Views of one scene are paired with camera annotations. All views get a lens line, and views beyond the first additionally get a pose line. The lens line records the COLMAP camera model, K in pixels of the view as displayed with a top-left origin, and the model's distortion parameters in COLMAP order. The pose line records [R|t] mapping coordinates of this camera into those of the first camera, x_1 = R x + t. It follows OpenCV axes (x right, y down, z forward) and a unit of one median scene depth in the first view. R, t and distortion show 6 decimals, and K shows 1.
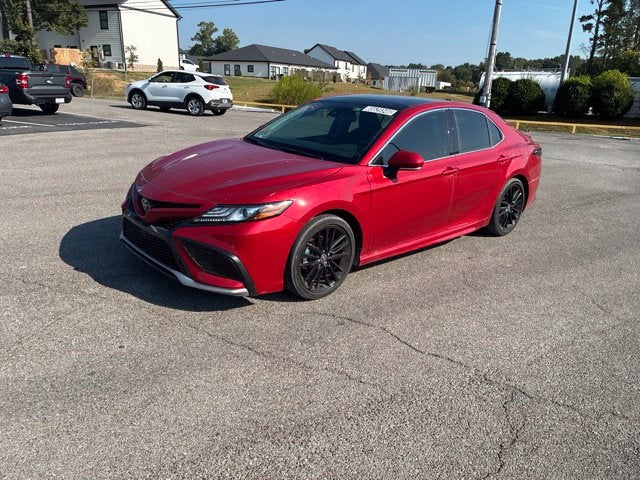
lens RADIAL K [[483.1, 0, 318.5], [0, 483.1, 247.9], [0, 0, 1]] dist [0.052500, -0.070187]
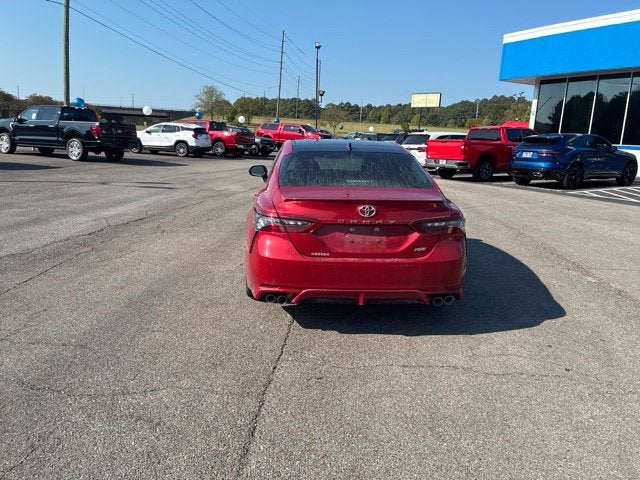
lens RADIAL K [[483.1, 0, 316.8], [0, 483.1, 236.9], [0, 0, 1]] dist [0.052500, -0.070187]
pose [[-0.635073, 0.090293, -0.767157, 0.939515], [-0.313850, 0.877312, 0.363072, -0.450420], [0.705819, 0.471350, -0.528819, 1.478805]]
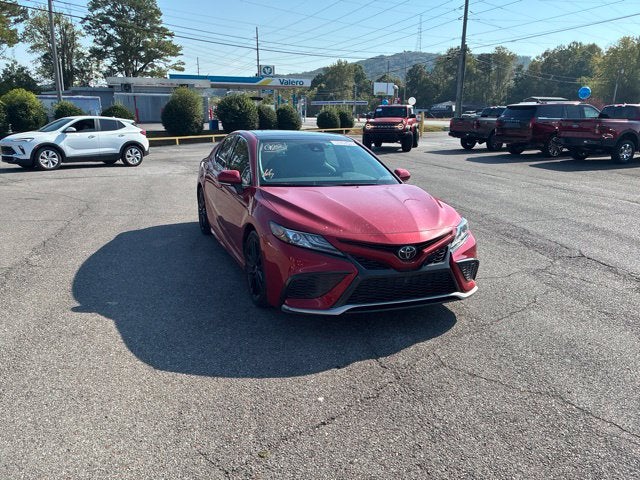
lens RADIAL K [[483.1, 0, 314.6], [0, 483.1, 236.6], [0, 0, 1]] dist [0.052500, -0.070187]
pose [[0.365335, -0.261823, 0.893297, -0.833039], [0.303807, 0.940620, 0.151444, -0.208463], [-0.879905, 0.216061, 0.423185, 0.461222]]
